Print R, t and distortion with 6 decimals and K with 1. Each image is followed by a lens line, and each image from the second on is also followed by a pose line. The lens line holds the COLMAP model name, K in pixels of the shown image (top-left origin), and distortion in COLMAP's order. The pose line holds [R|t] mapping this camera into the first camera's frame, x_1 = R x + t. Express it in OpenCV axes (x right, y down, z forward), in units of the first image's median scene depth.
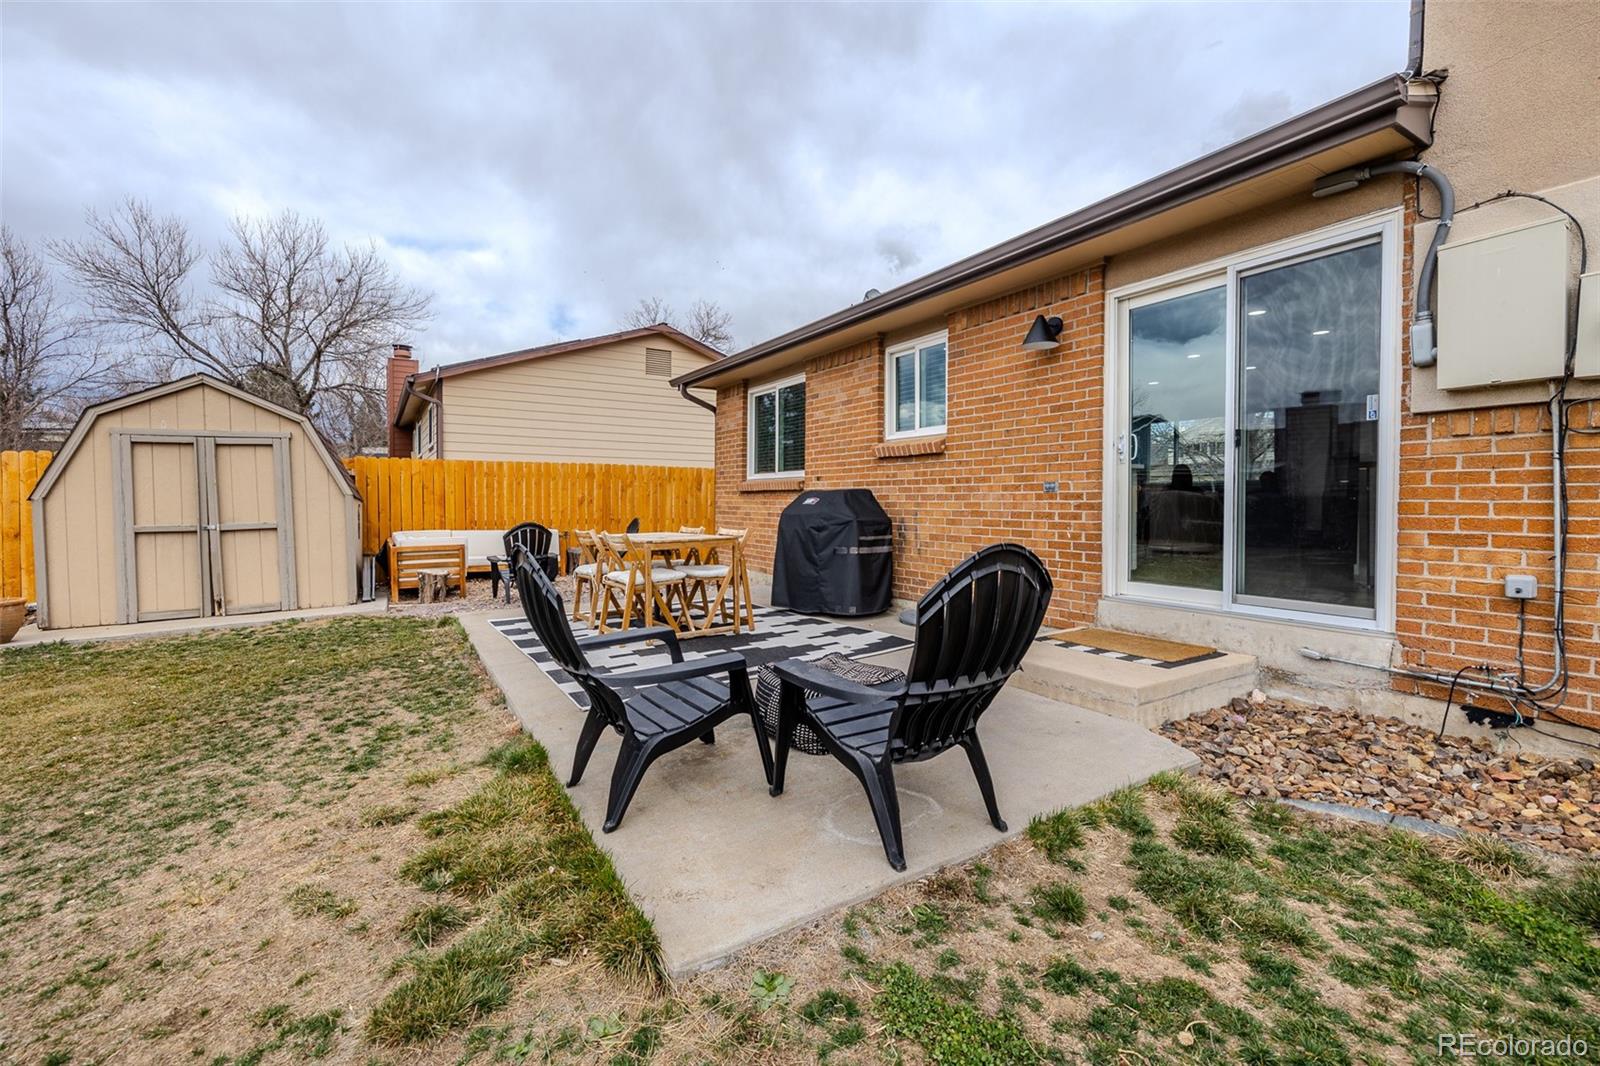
lens RADIAL K [[674.2, 0, 796.0], [0, 674.2, 513.1], [0, 0, 1]] dist [-0.000662, -0.000461]
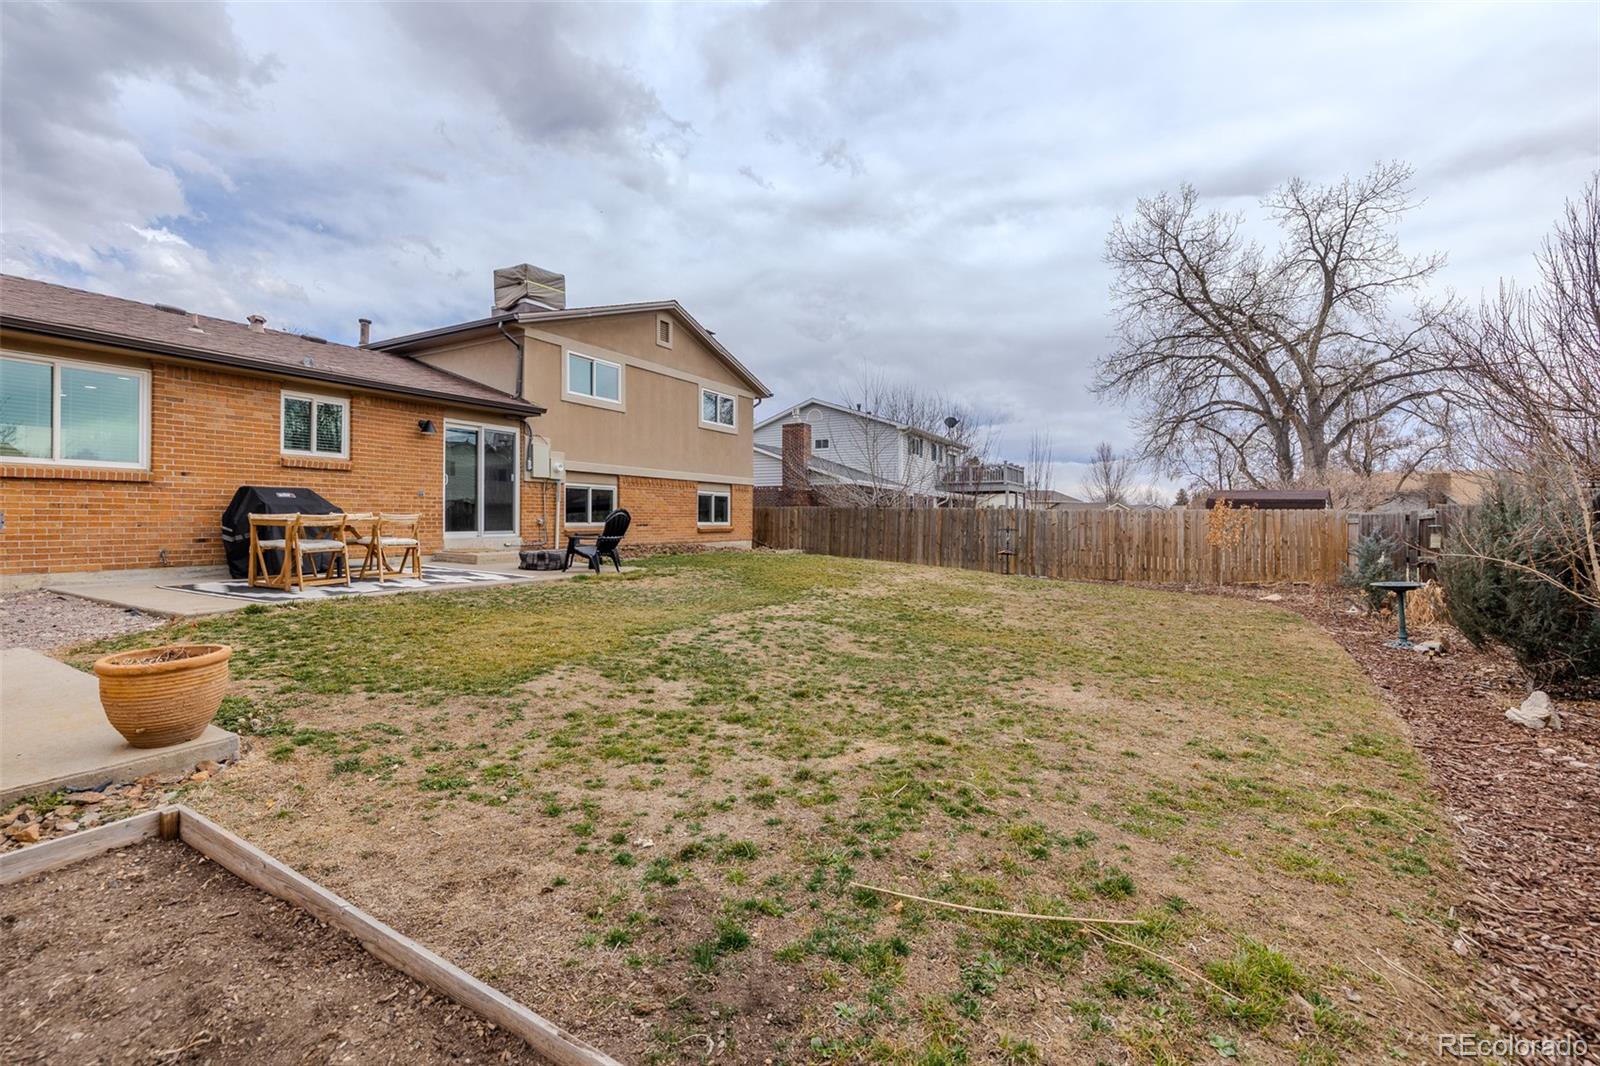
lens RADIAL K [[674.2, 0, 796.0], [0, 674.2, 513.1], [0, 0, 1]] dist [-0.000662, -0.000461]
pose [[-0.483442, 0.004170, 0.875366, -1.510443], [0.011175, 0.999937, 0.001408, 0.025621], [-0.875305, 0.010463, -0.483458, 0.672916]]
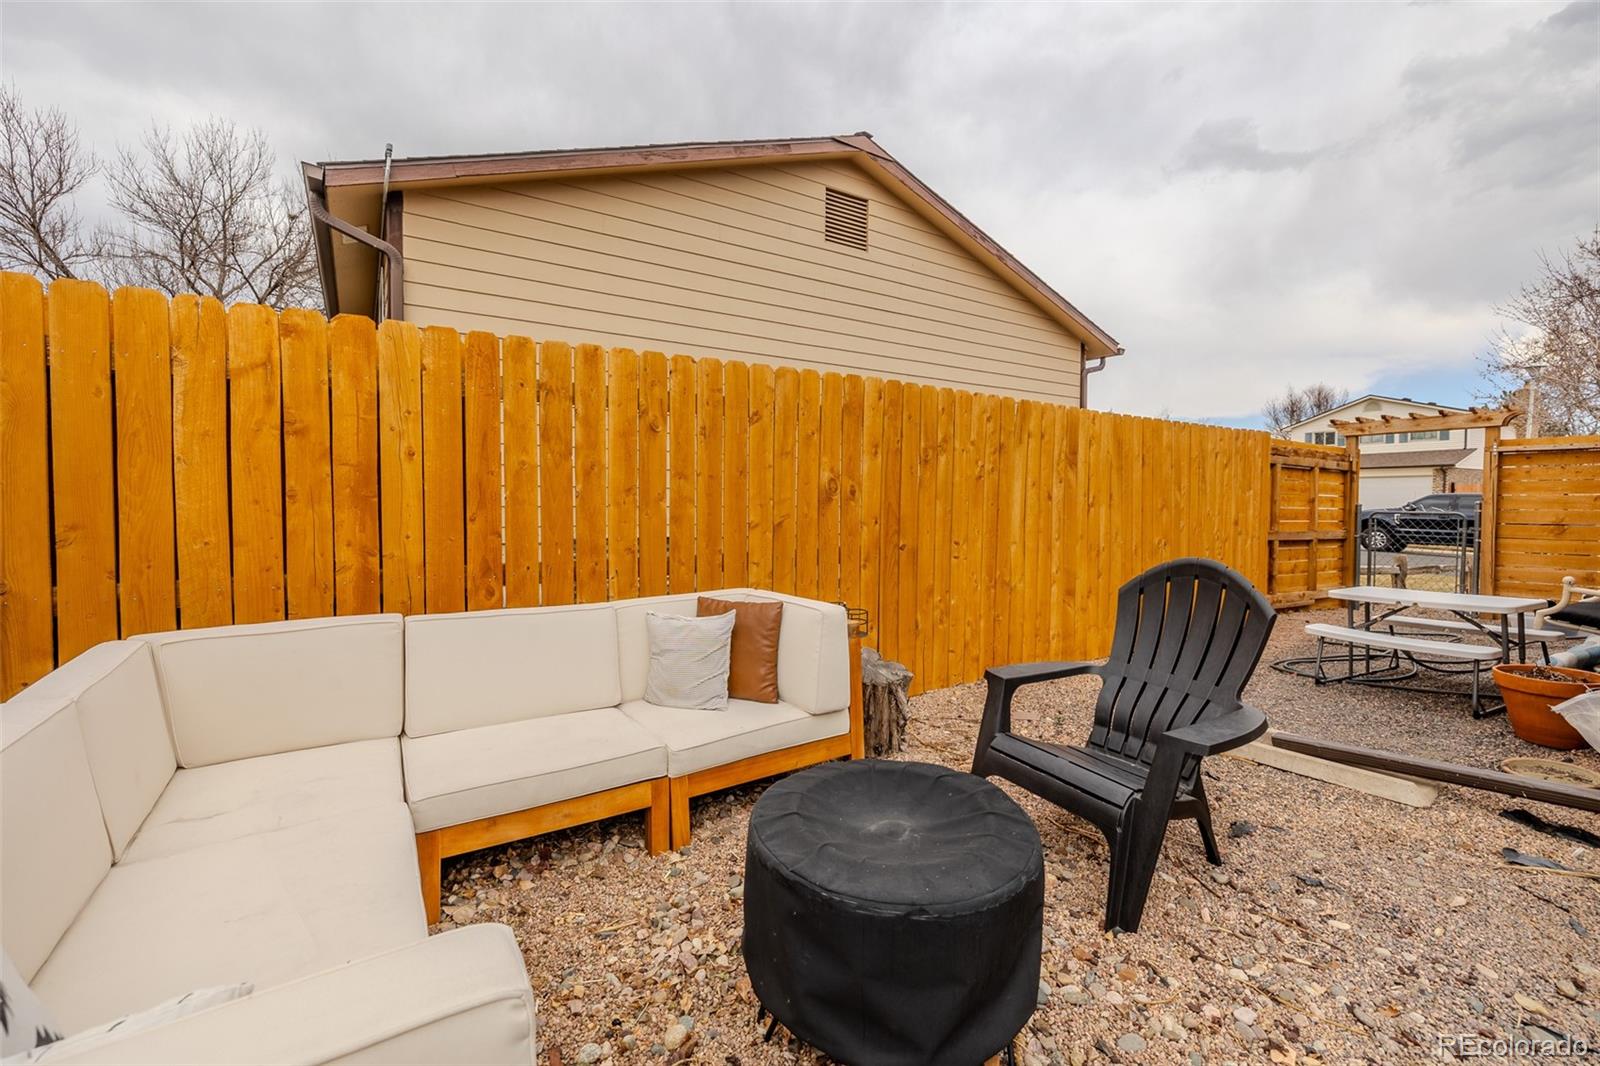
lens RADIAL K [[674.6, 0, 800.0], [0, 674.6, 516.9], [0, 0, 1]] dist [0.001135, 0.000082]
pose [[0.999839, 0.001421, 0.017868, -0.545715], [-0.001590, 0.999954, 0.009462, -0.014936], [-0.017854, -0.009489, 0.999796, 1.099845]]
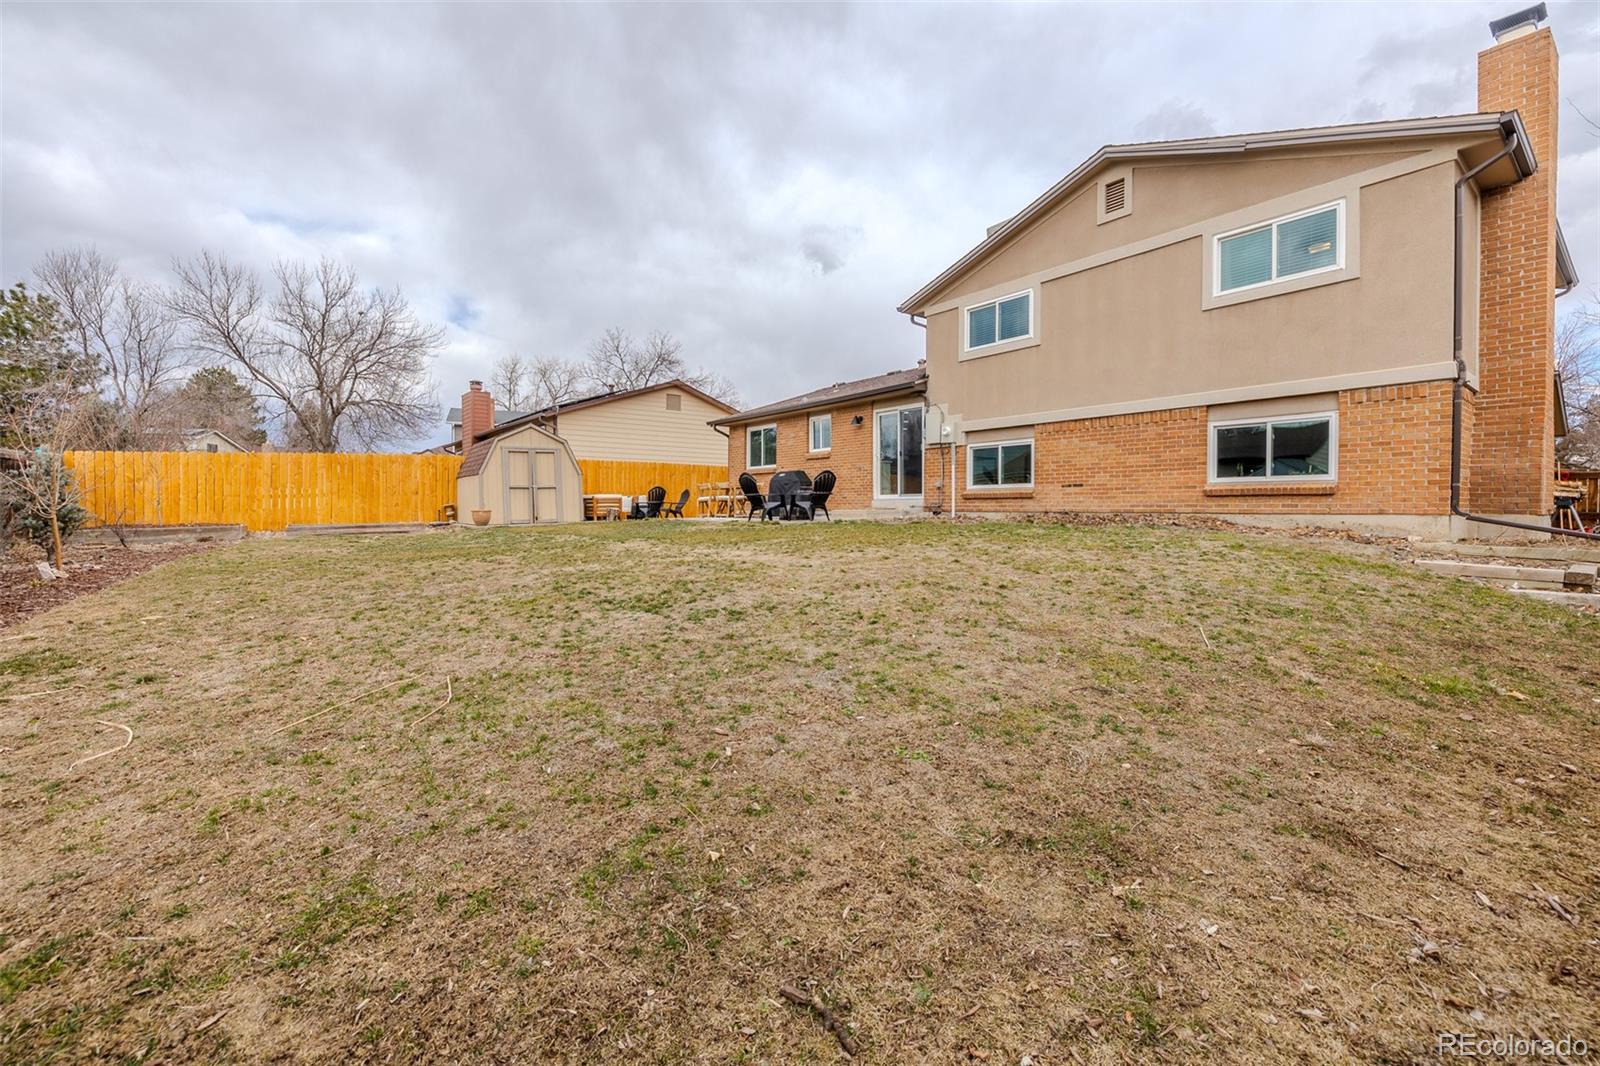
lens RADIAL K [[674.2, 0, 796.0], [0, 674.2, 513.1], [0, 0, 1]] dist [-0.000662, -0.000461]
pose [[0.993990, -0.003806, 0.109406, -0.192934], [0.004678, 0.999959, -0.007711, 0.137395], [-0.109372, 0.008176, 0.993967, -1.485101]]
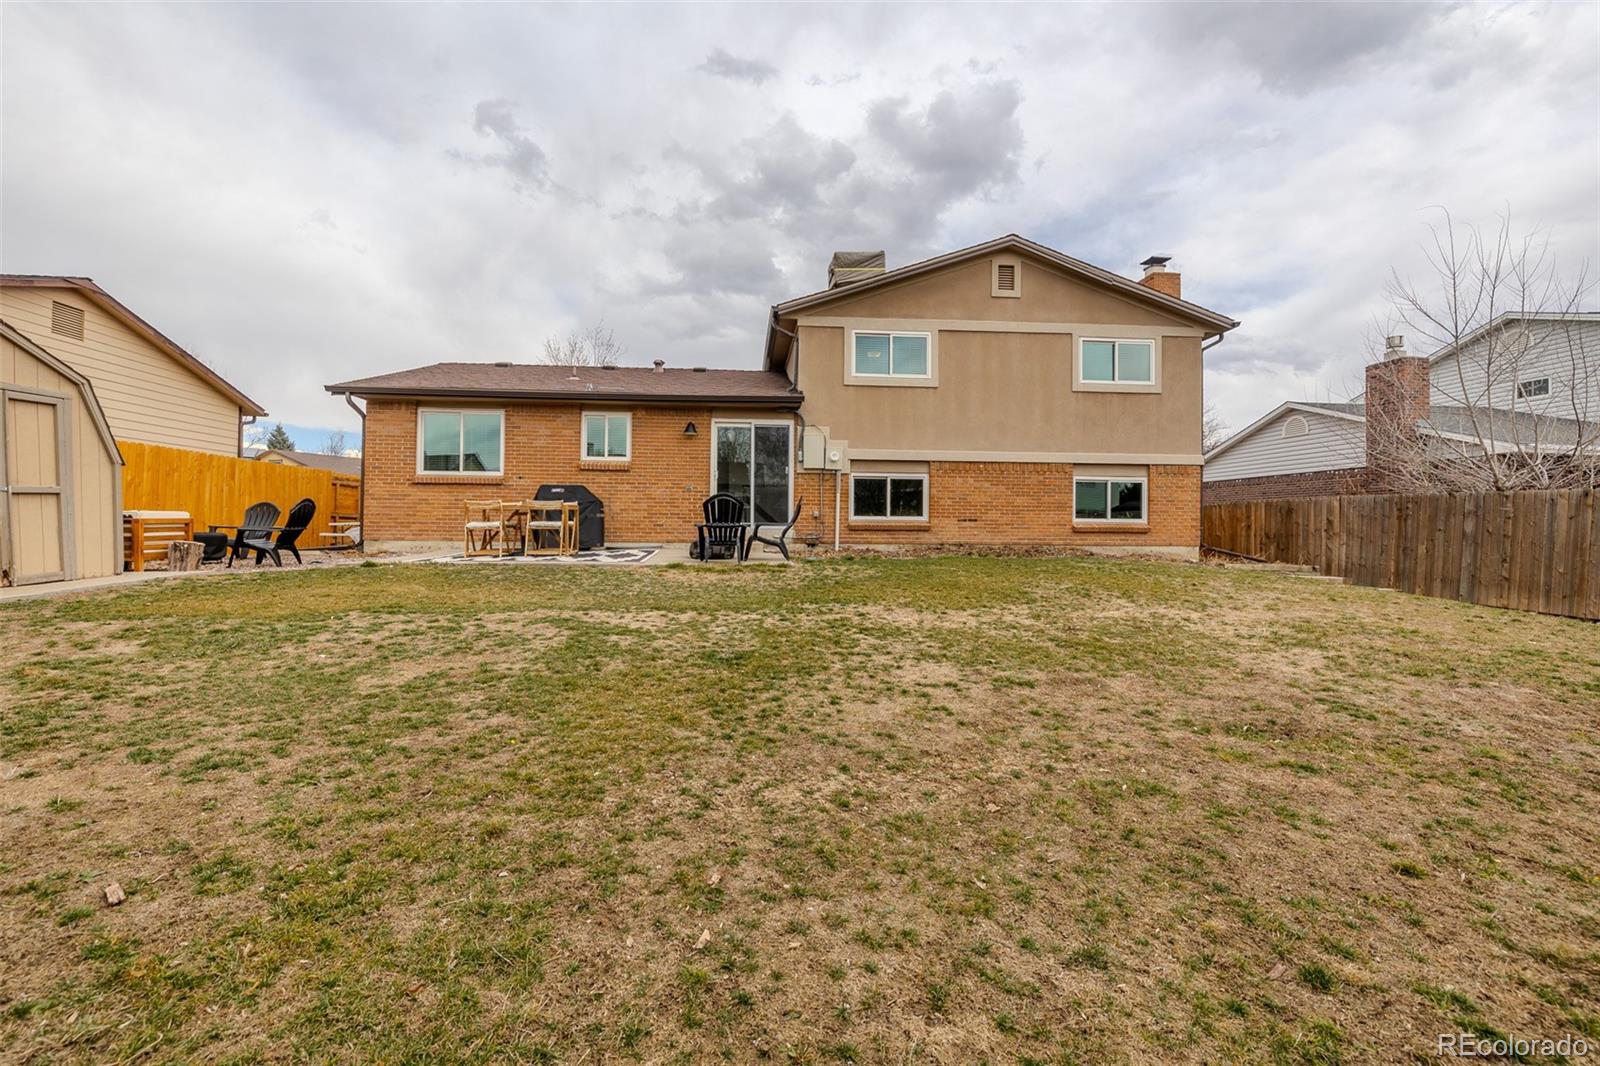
lens RADIAL K [[674.2, 0, 796.0], [0, 674.2, 513.1], [0, 0, 1]] dist [-0.000662, -0.000461]
pose [[0.454033, 0.018014, 0.890803, -1.167046], [0.007448, 0.999684, -0.024012, 0.082346], [-0.890954, 0.017537, 0.453755, -0.356135]]
